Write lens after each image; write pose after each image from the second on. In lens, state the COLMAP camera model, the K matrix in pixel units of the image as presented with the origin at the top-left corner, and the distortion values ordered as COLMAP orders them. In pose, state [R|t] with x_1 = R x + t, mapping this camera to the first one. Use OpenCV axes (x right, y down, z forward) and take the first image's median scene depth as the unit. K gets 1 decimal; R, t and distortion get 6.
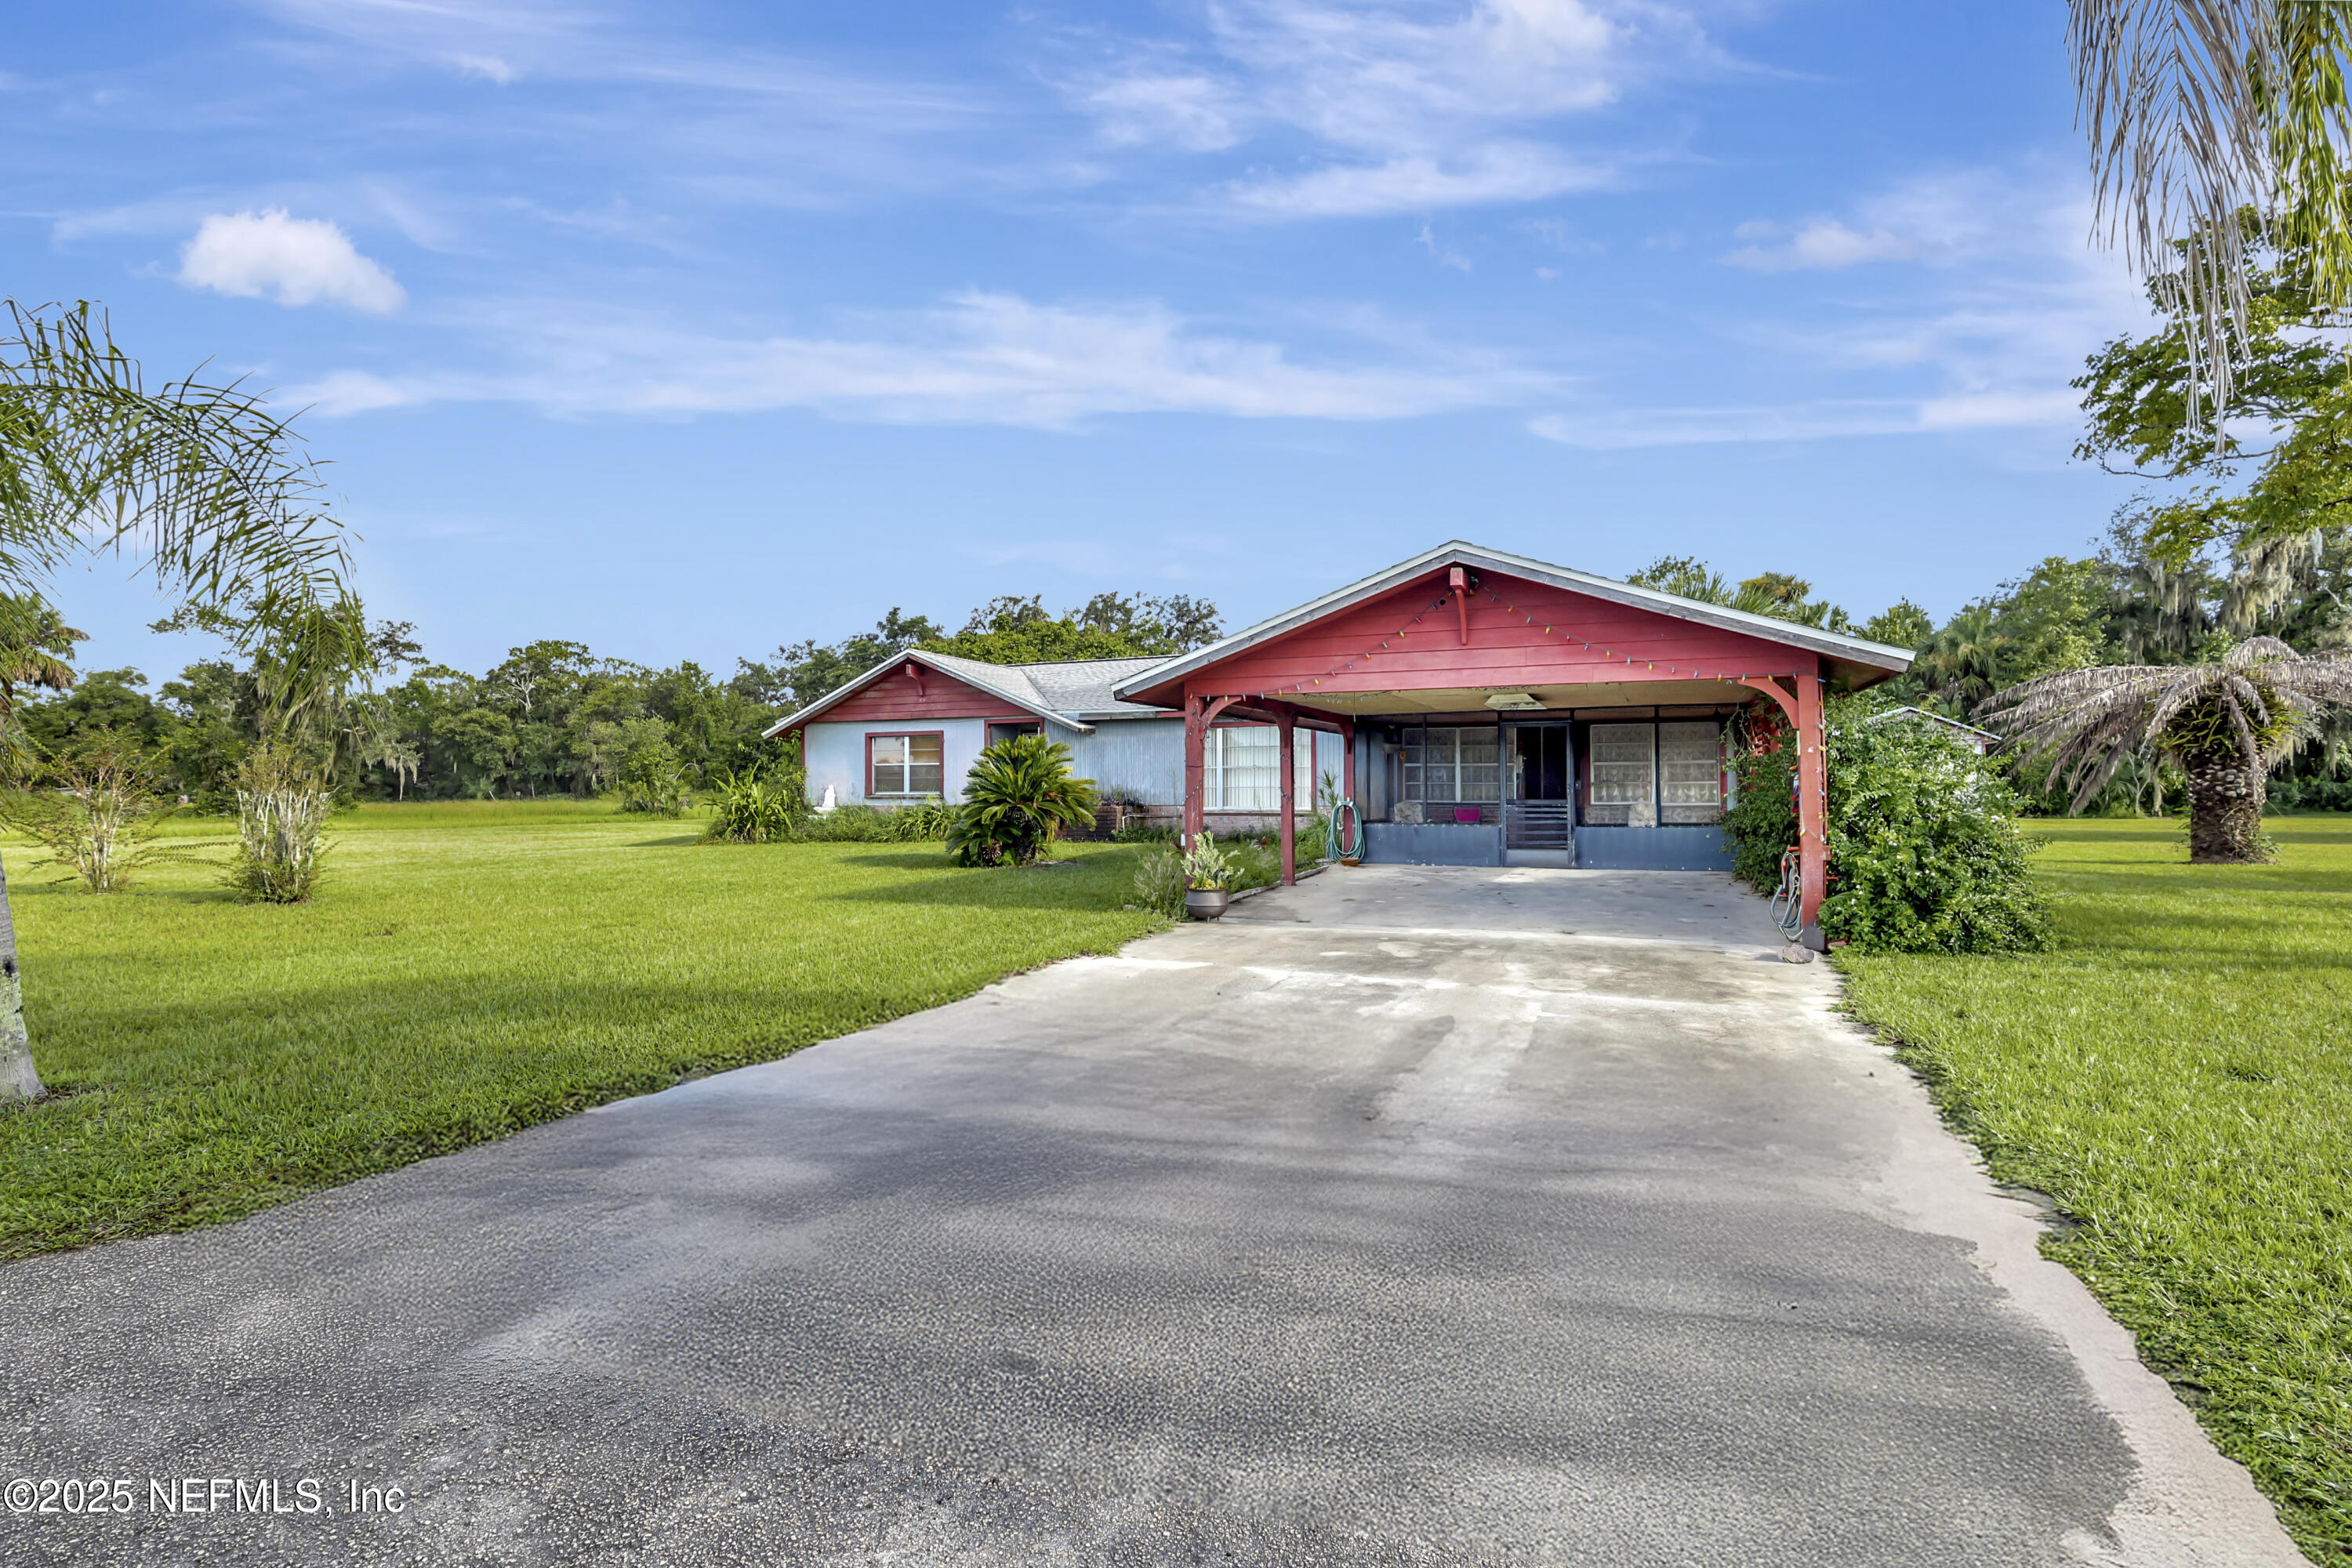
lens RADIAL K [[1115.0, 0, 1176.9], [0, 1115.0, 792.8], [0, 0, 1]] dist [0.001785, 0.000495]
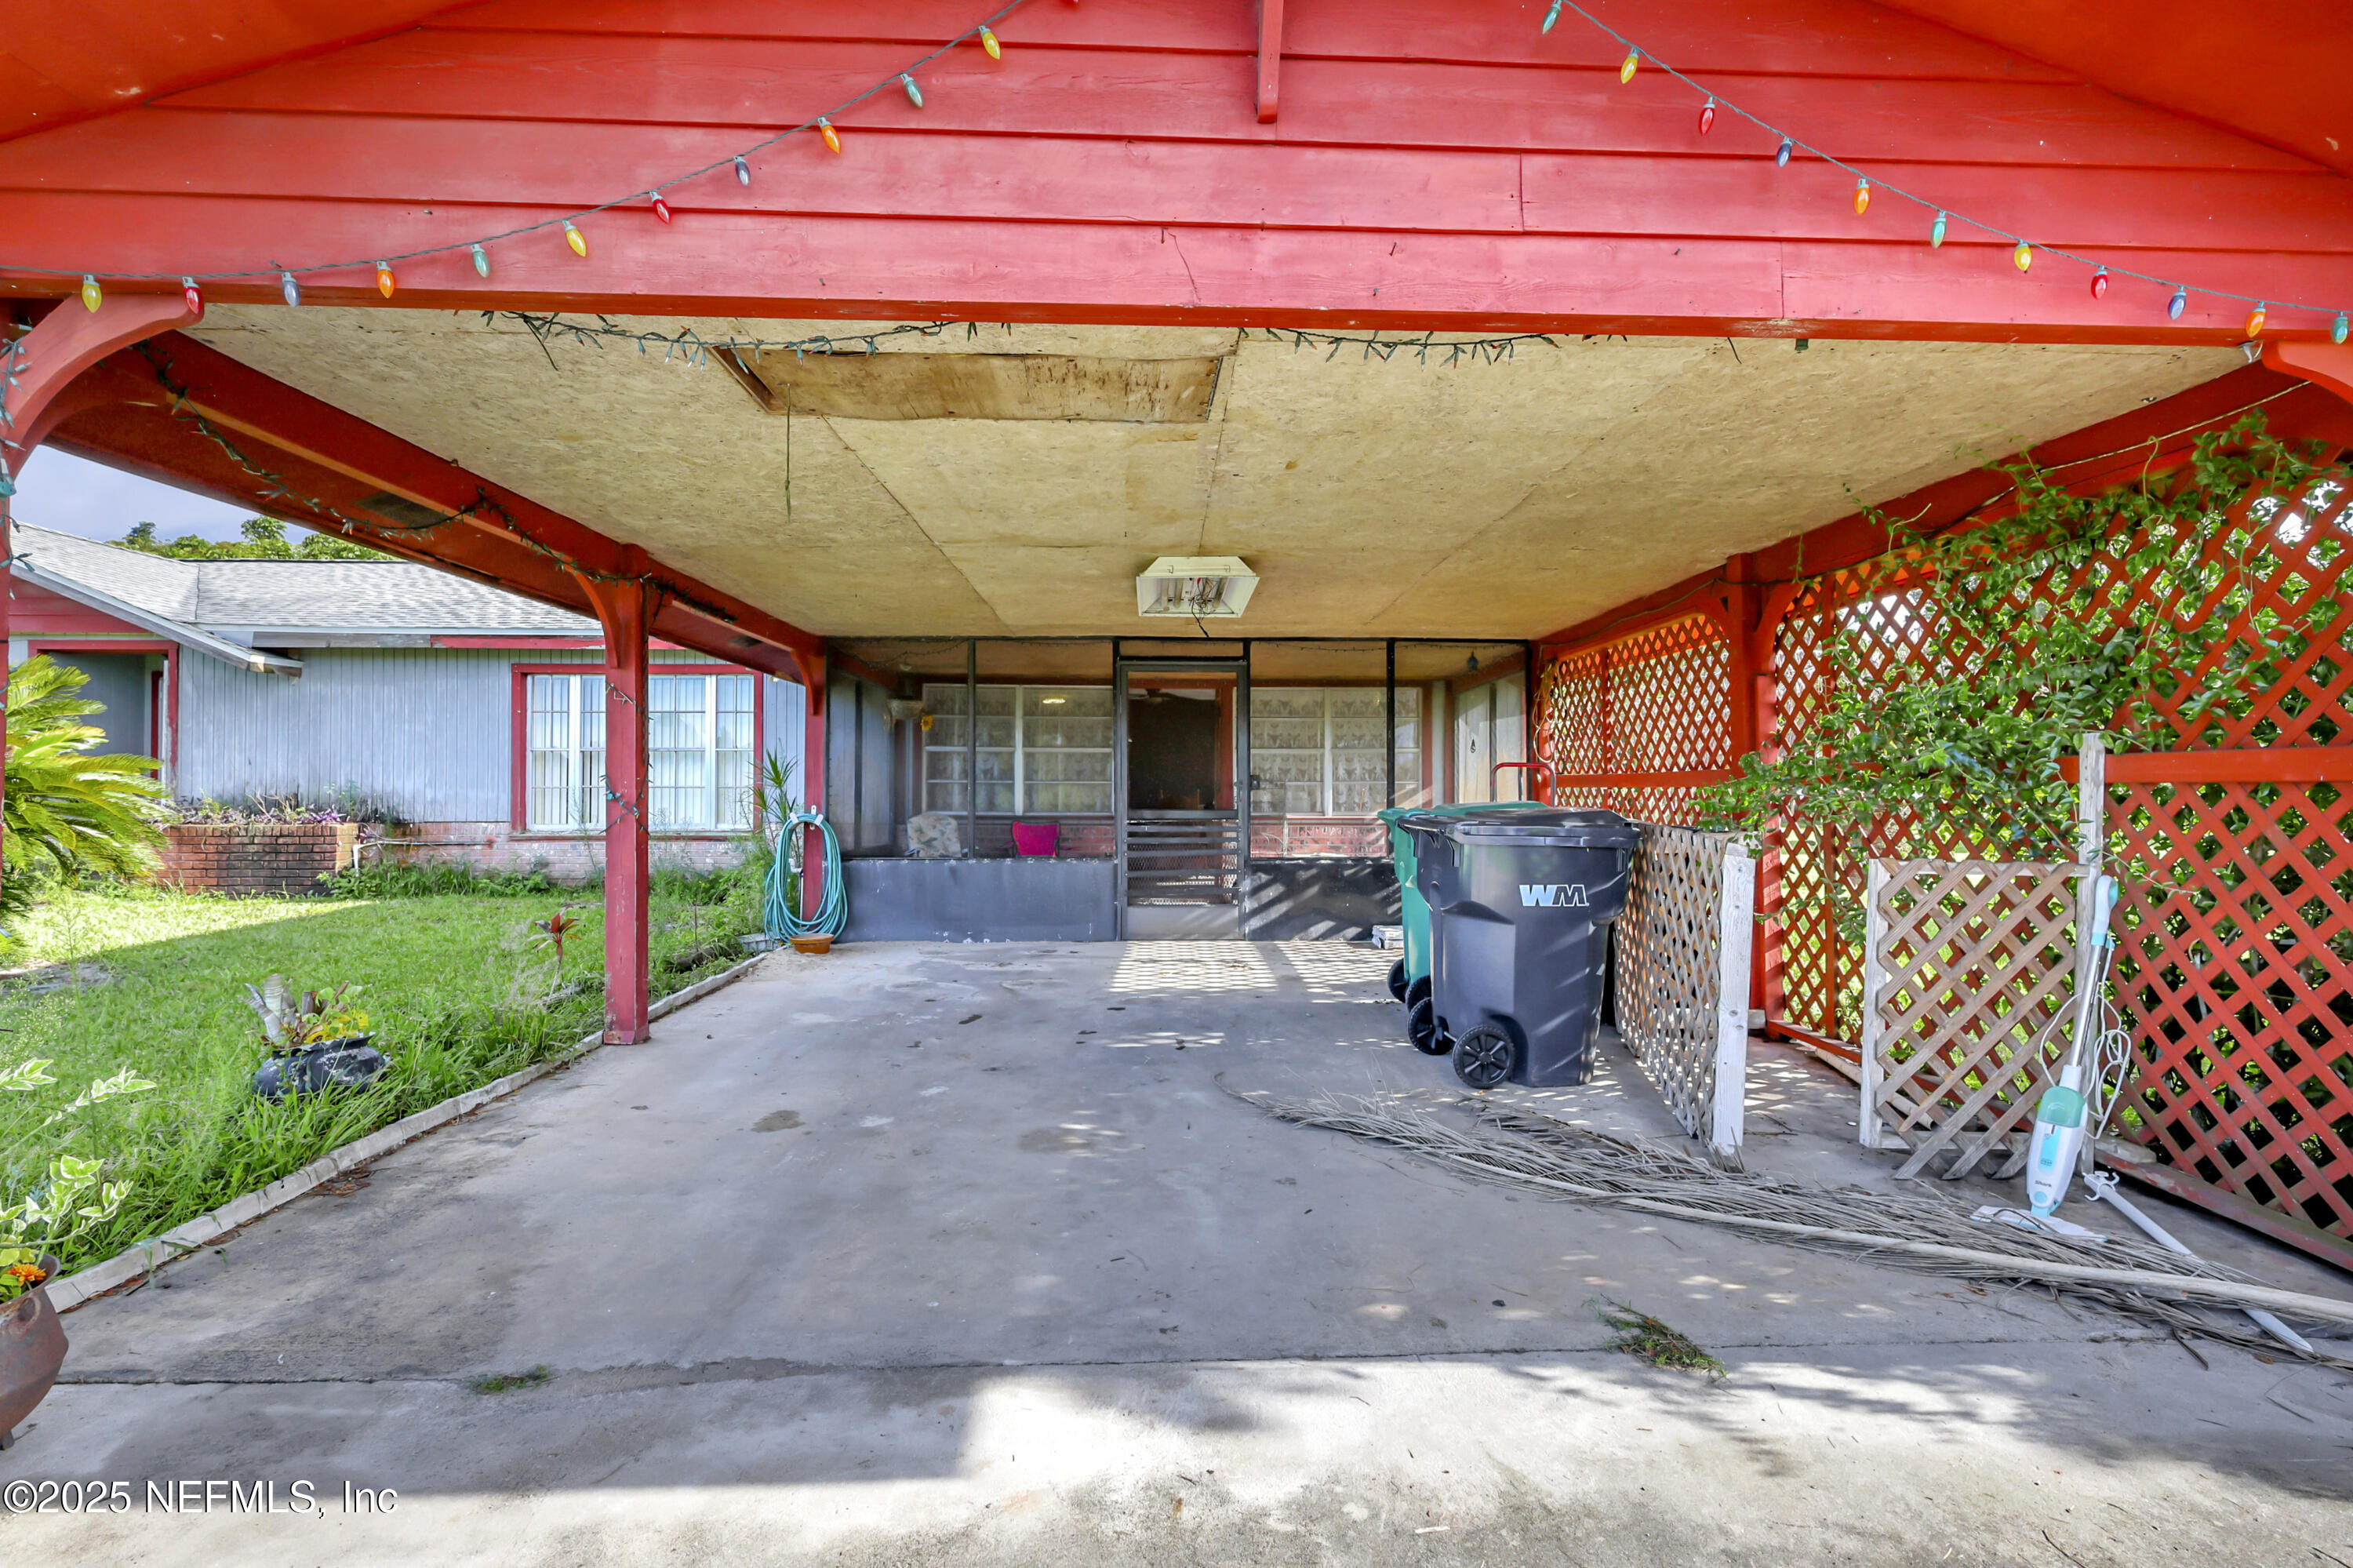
lens RADIAL K [[1115.5, 0, 1177.4], [0, 1115.5, 792.8], [0, 0, 1]] dist [0.001785, 0.000495]
pose [[0.904329, 0.009899, 0.426721, 0.087122], [-0.004778, 0.999903, -0.013069, 0.004115], [-0.426809, 0.009780, 0.904289, 0.479202]]
